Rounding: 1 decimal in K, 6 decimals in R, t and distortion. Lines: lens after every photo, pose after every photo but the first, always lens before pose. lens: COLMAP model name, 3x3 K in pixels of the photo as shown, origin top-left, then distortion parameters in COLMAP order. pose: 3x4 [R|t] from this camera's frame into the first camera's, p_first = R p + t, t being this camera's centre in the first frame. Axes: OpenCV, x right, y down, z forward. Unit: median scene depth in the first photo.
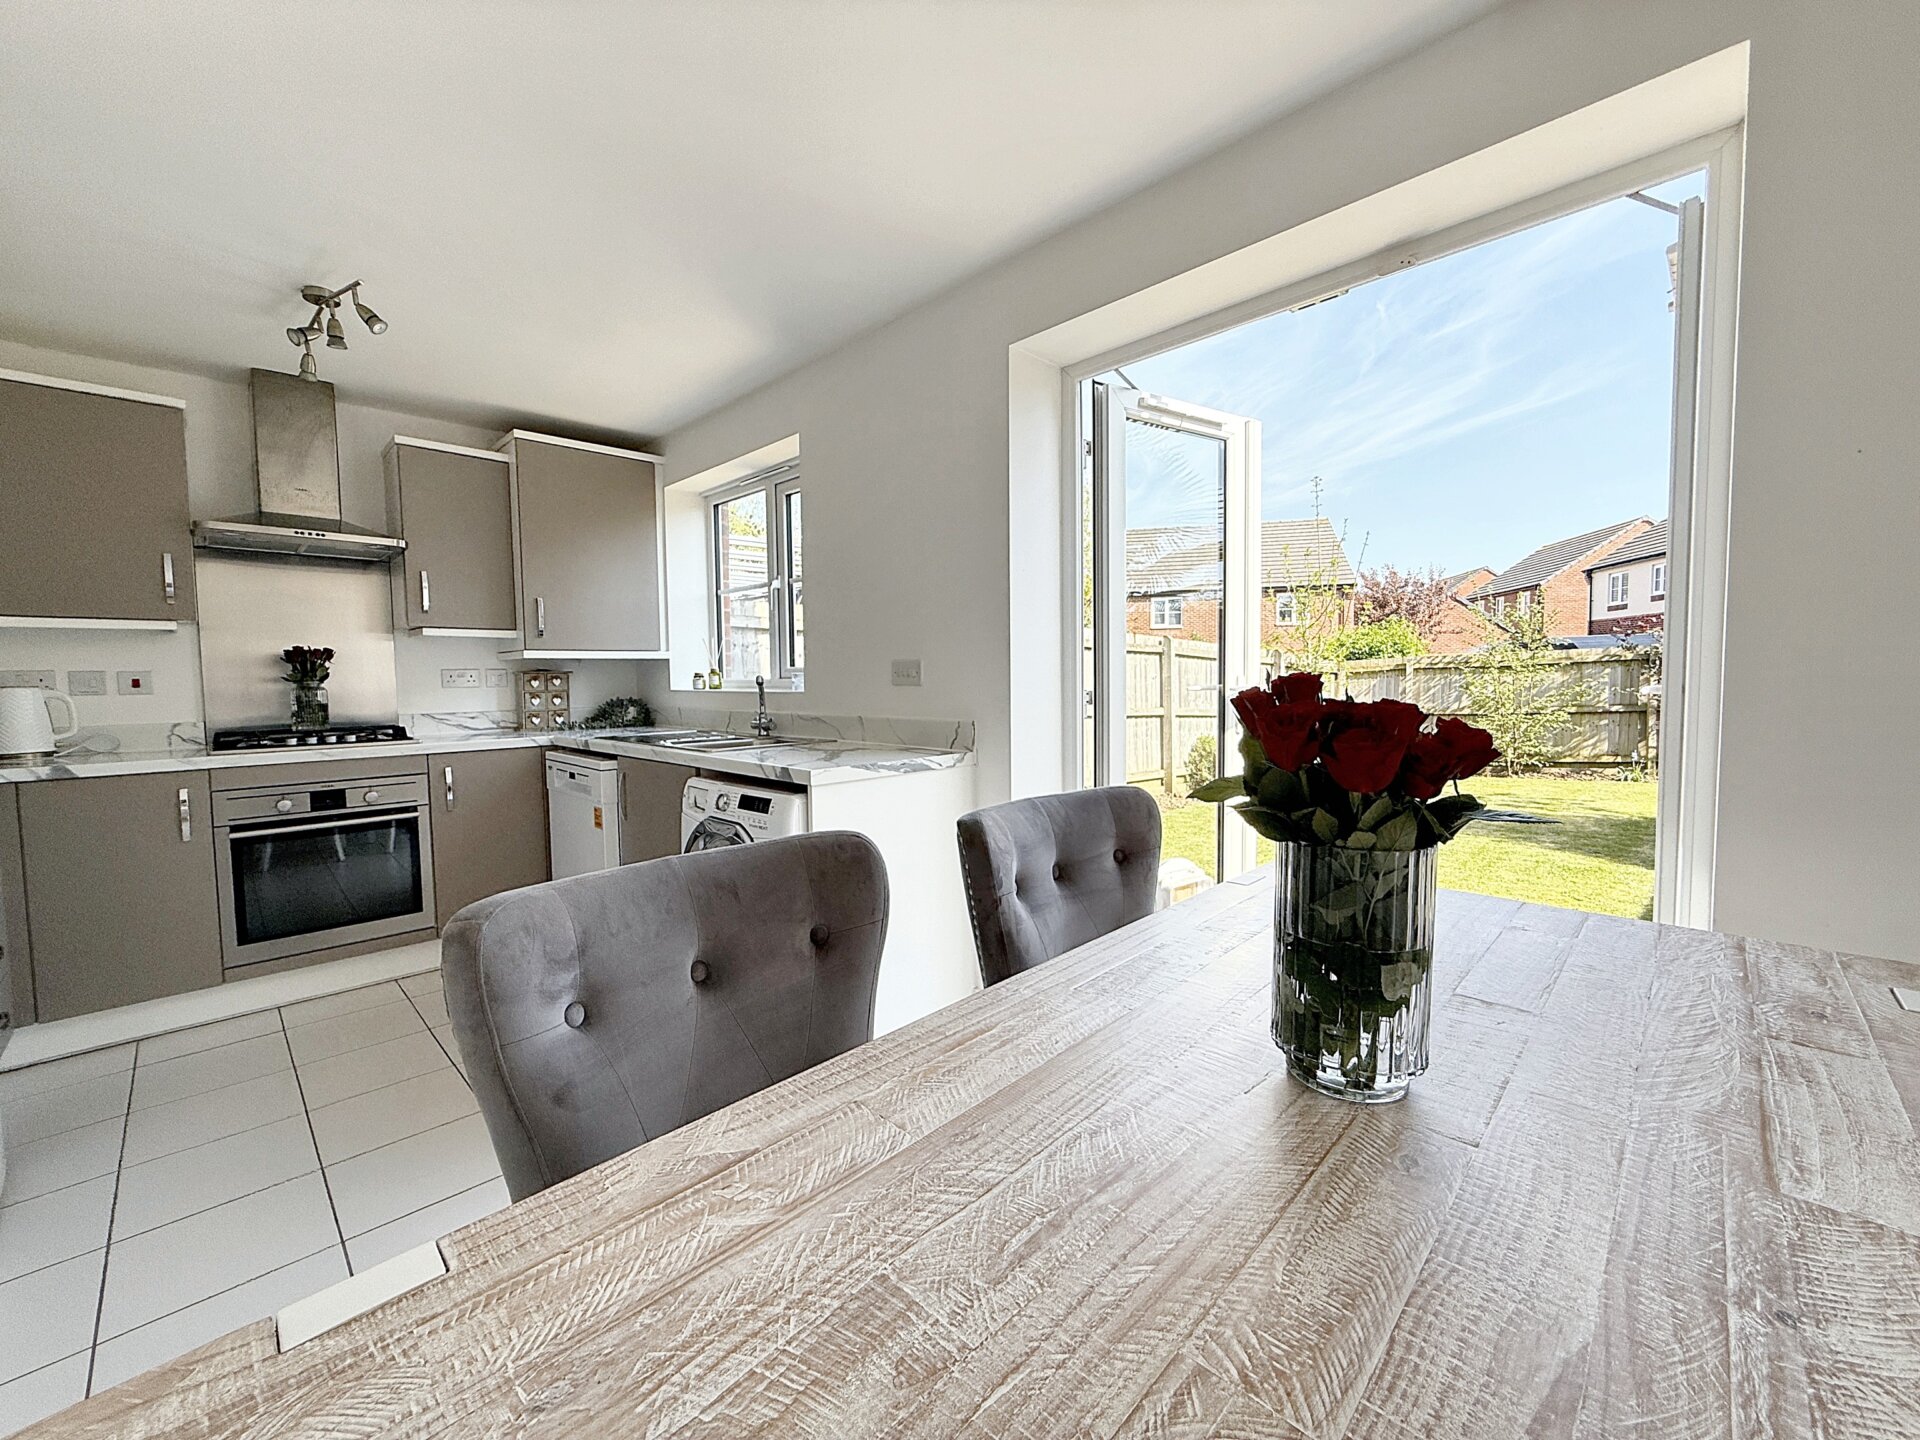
lens RADIAL K [[763.2, 0, 955.2], [0, 763.2, 718.3], [0, 0, 1]] dist [-0.000138, -0.000046]
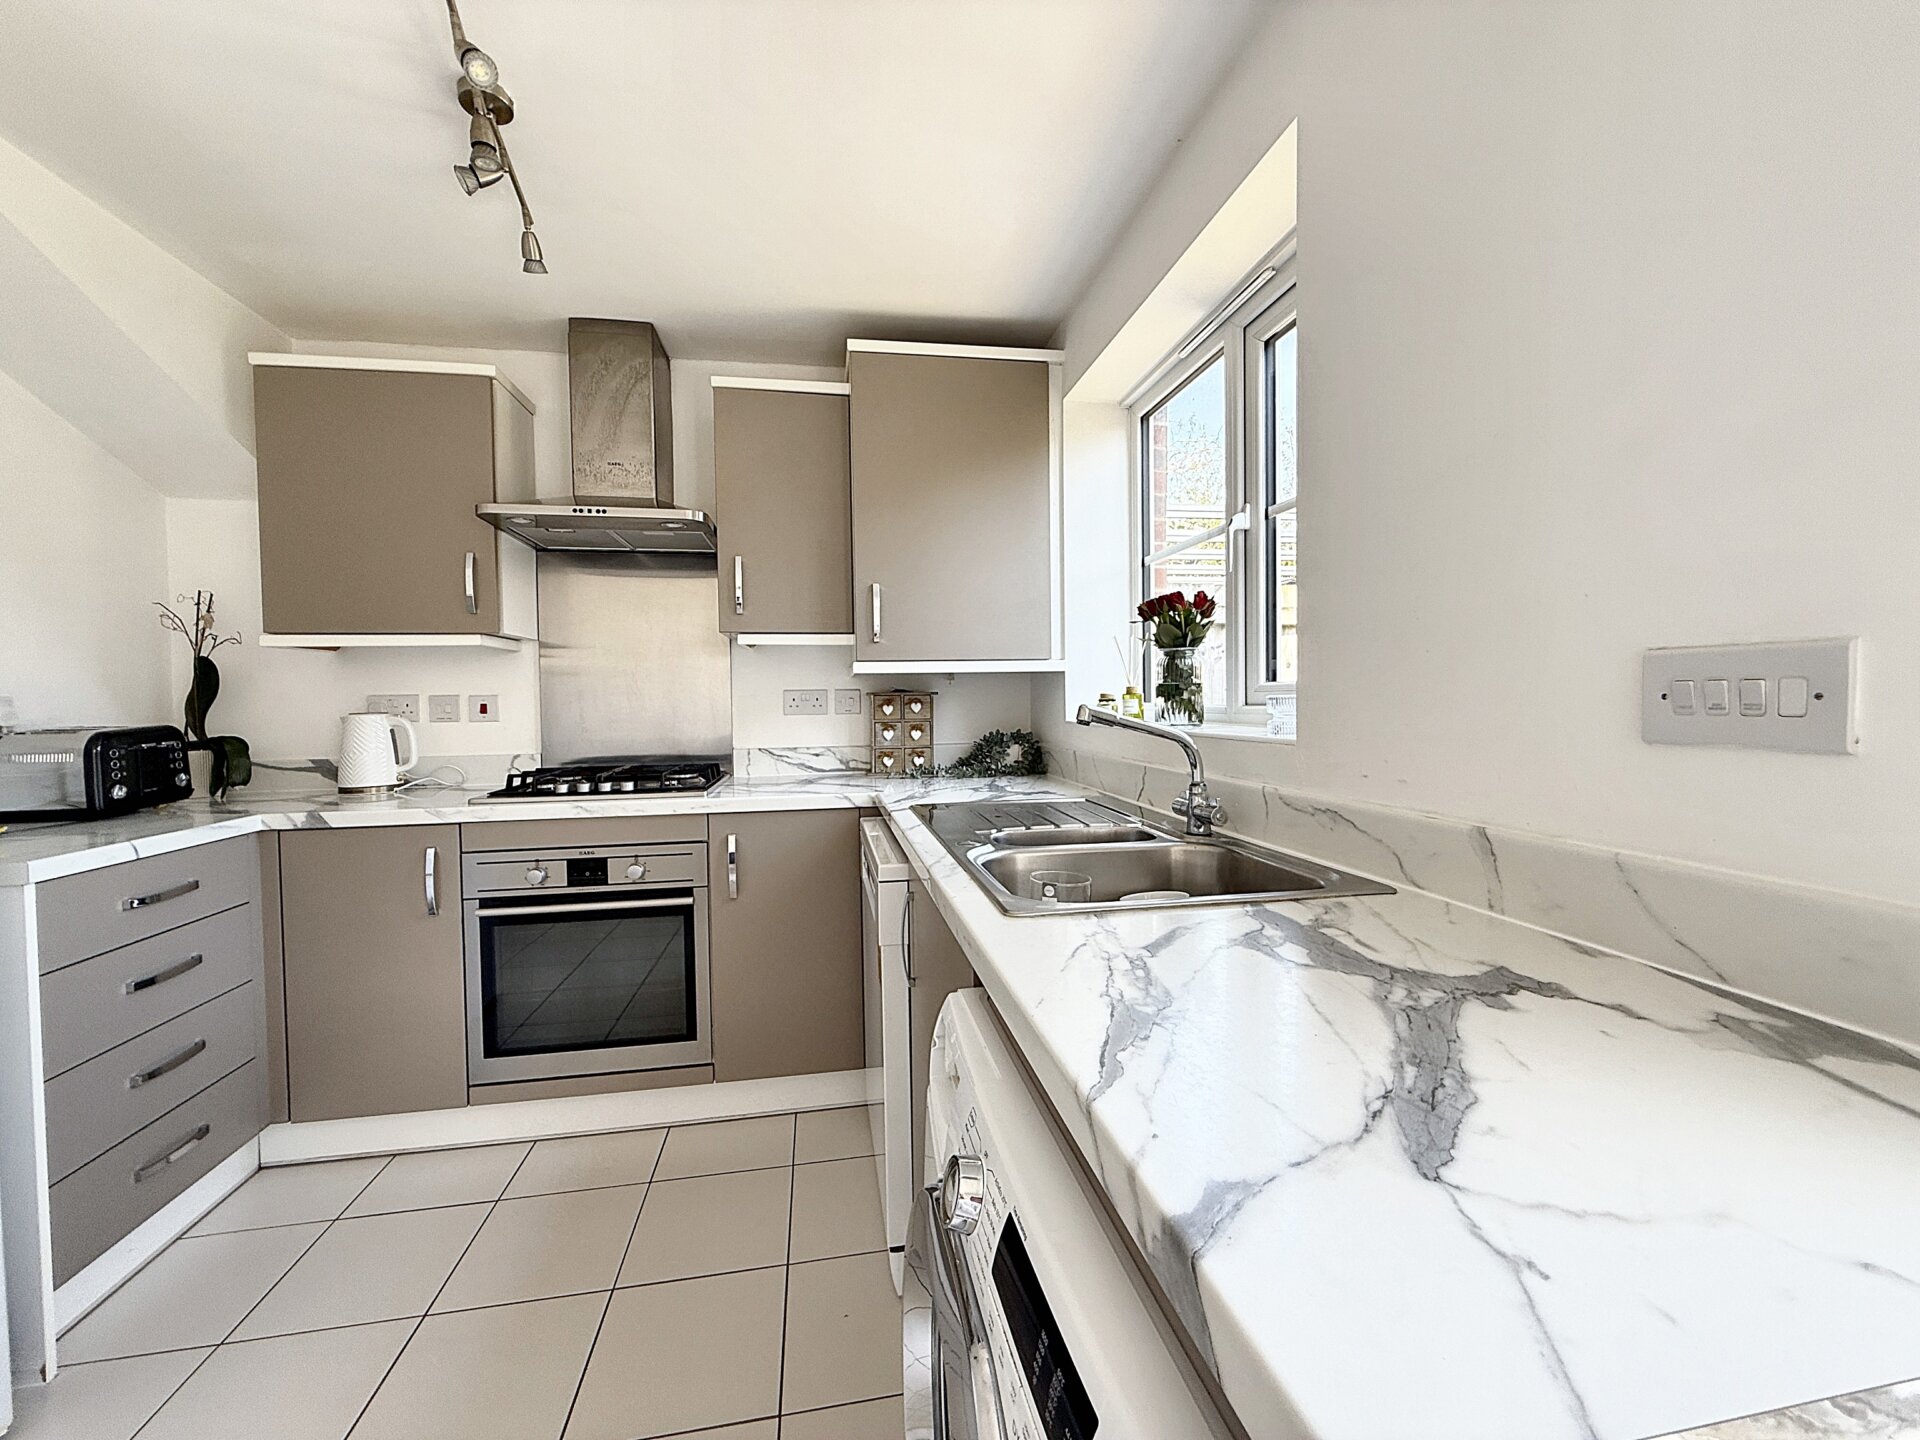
lens RADIAL K [[763.2, 0, 955.2], [0, 763.2, 718.3], [0, 0, 1]] dist [-0.000138, -0.000046]
pose [[0.817880, 0.015605, -0.575177, -0.114015], [-0.028573, 0.999500, -0.013512, -0.036879], [0.574679, 0.027486, 0.817917, 0.568578]]
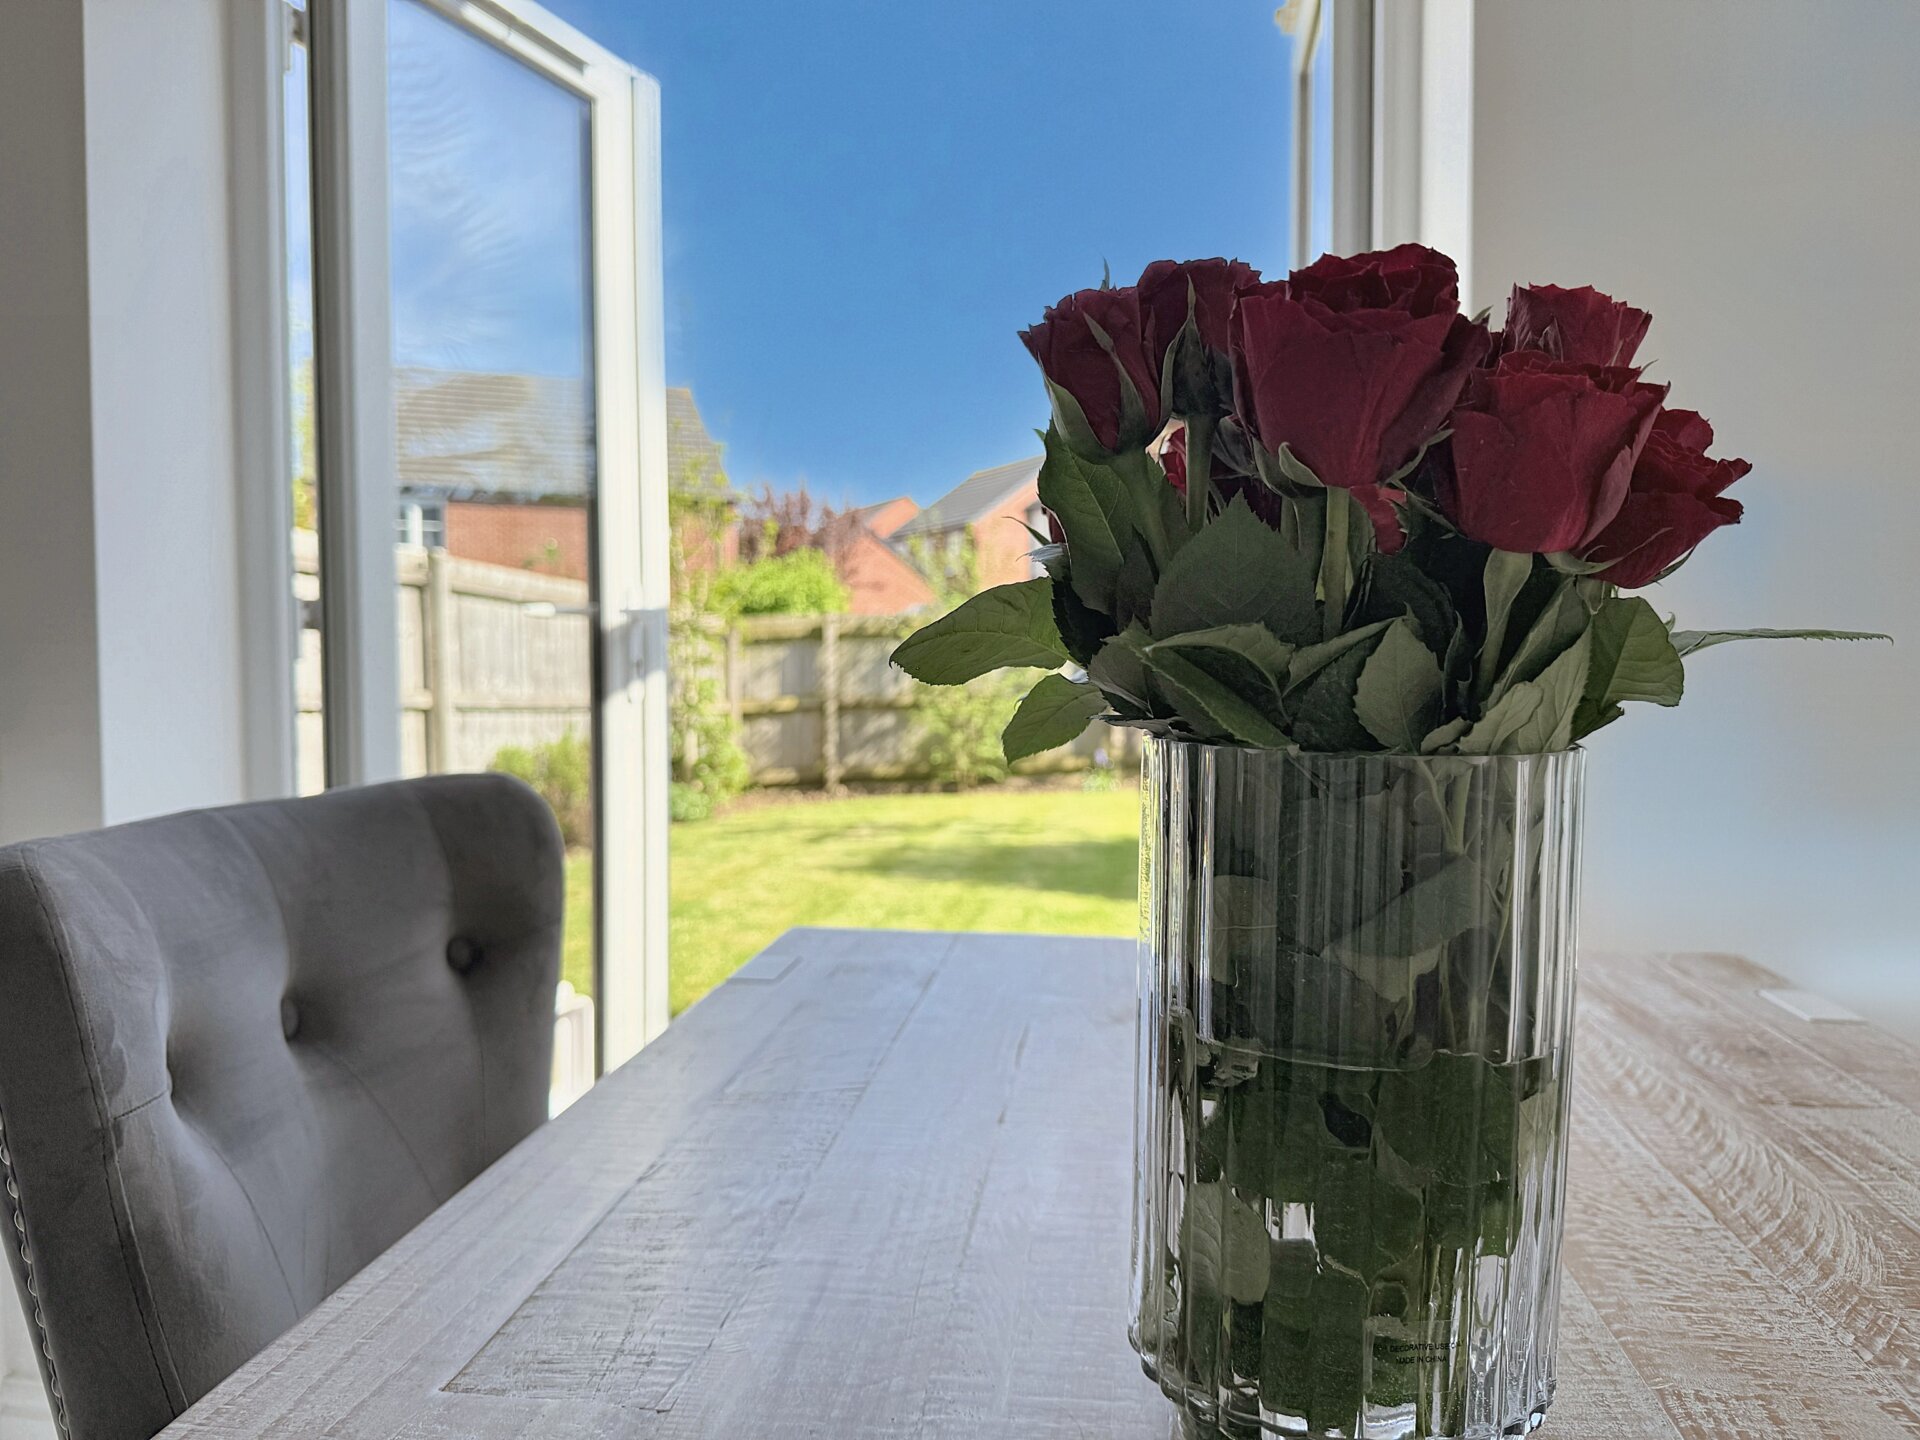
lens RADIAL K [[1358.6, 0, 960.0], [0, 1358.6, 720.0], [0, 0, 1]] dist [0.073689, -0.102192]
pose [[0.796945, -0.016932, 0.603815, 0.000301], [0.021011, 0.999779, 0.000303, 0.036152], [-0.603687, 0.012445, 0.797124, 0.157751]]
